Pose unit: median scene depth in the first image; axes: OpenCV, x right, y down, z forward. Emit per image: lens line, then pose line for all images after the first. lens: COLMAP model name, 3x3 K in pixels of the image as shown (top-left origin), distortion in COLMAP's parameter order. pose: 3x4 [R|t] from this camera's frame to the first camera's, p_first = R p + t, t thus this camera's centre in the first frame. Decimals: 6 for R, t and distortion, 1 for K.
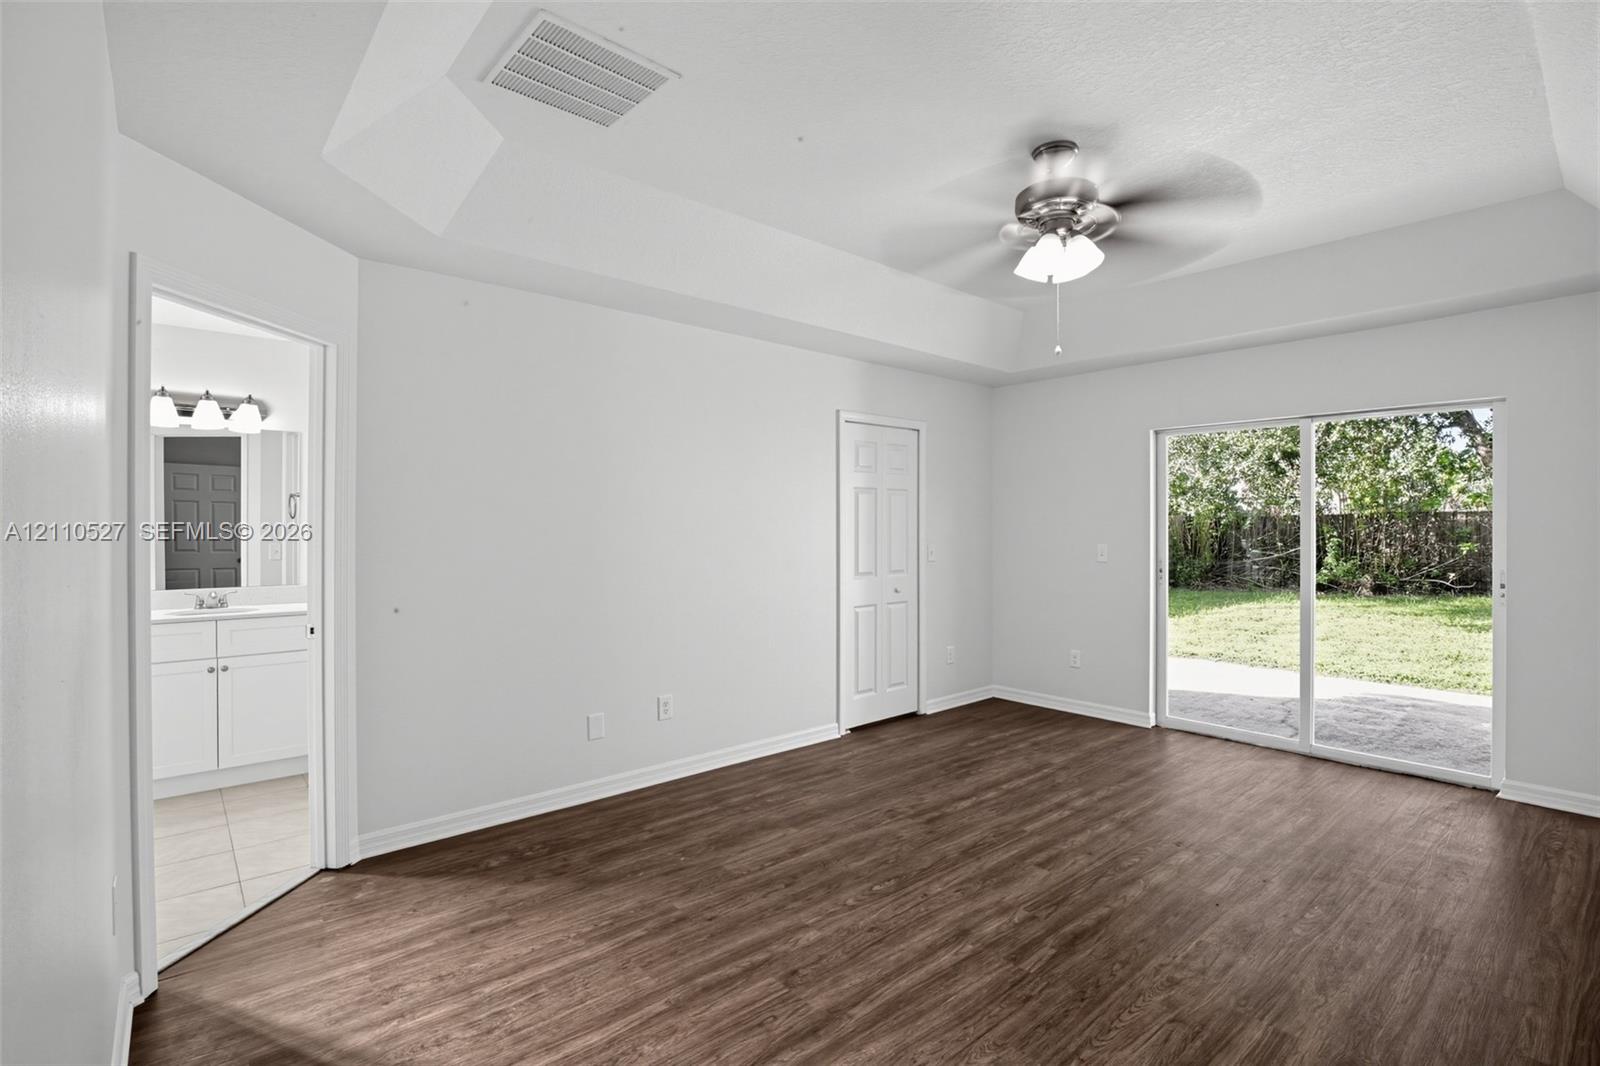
lens RADIAL K [[756.0, 0, 800.0], [0, 756.0, 533.0], [0, 0, 1]] dist [-0.002850, -0.000564]
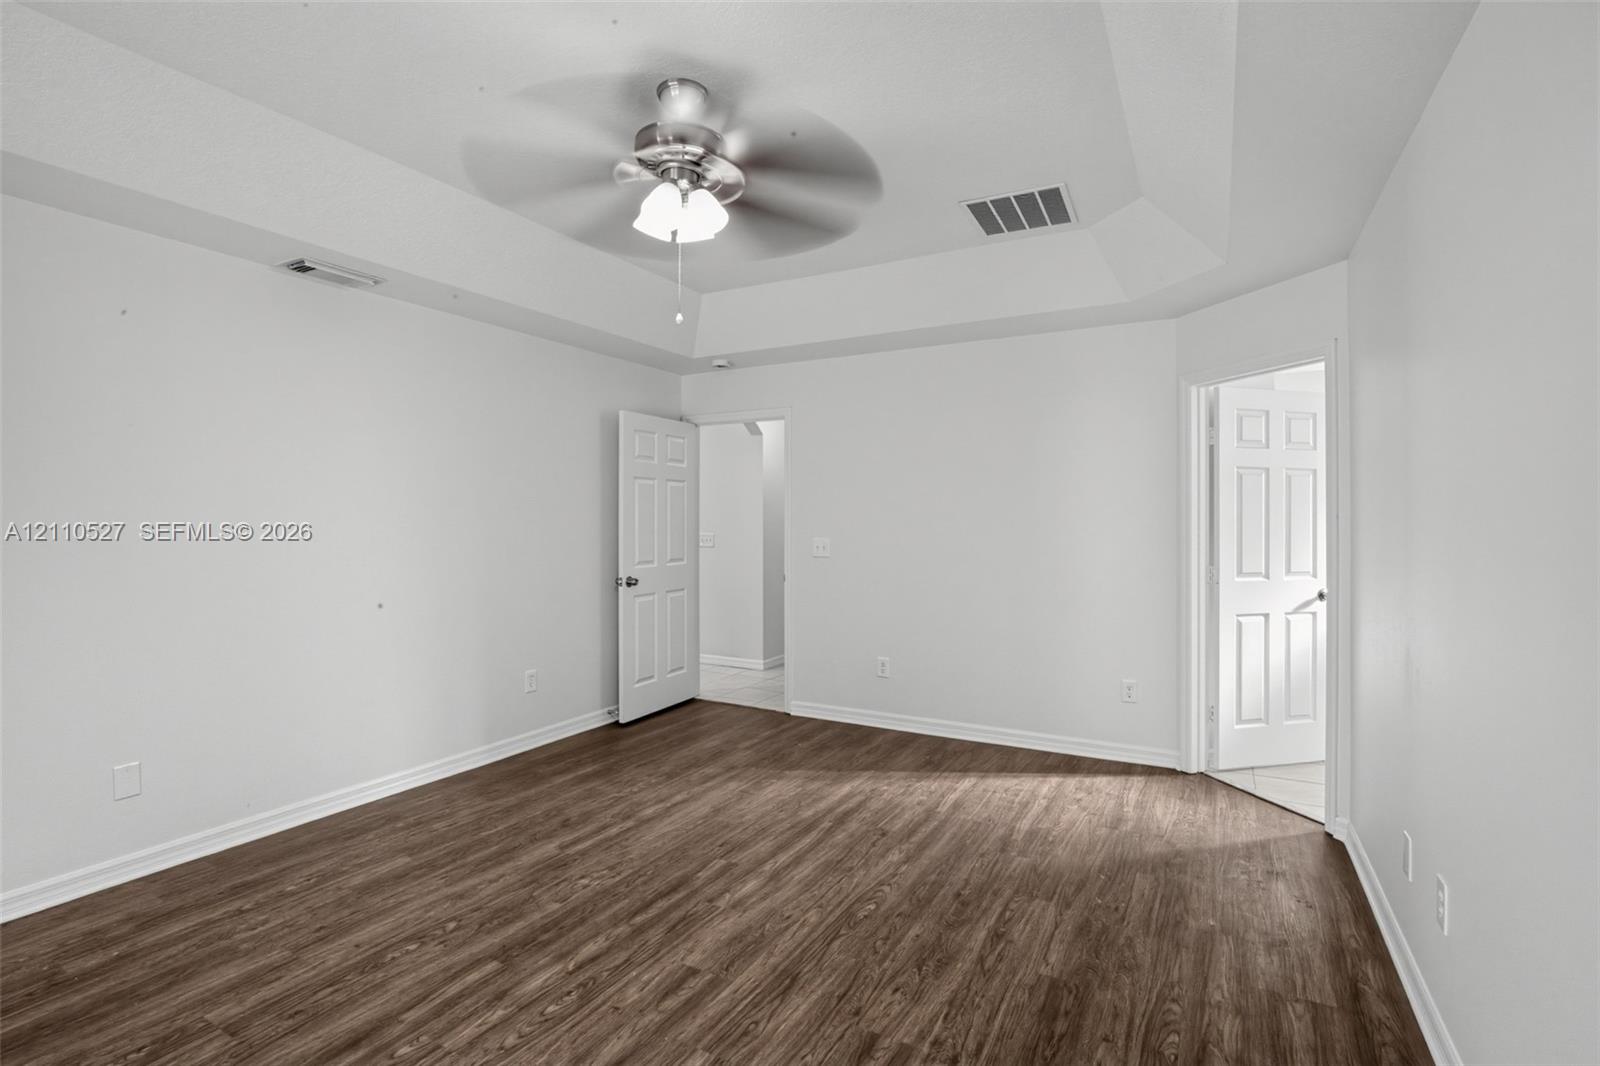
lens RADIAL K [[756.0, 0, 800.0], [0, 756.0, 533.0], [0, 0, 1]] dist [-0.002850, -0.000564]
pose [[-0.939228, 0.004337, -0.343268, 0.554586], [-0.003602, 0.999741, 0.022488, -0.010259], [0.343276, 0.022357, -0.938968, 2.025484]]
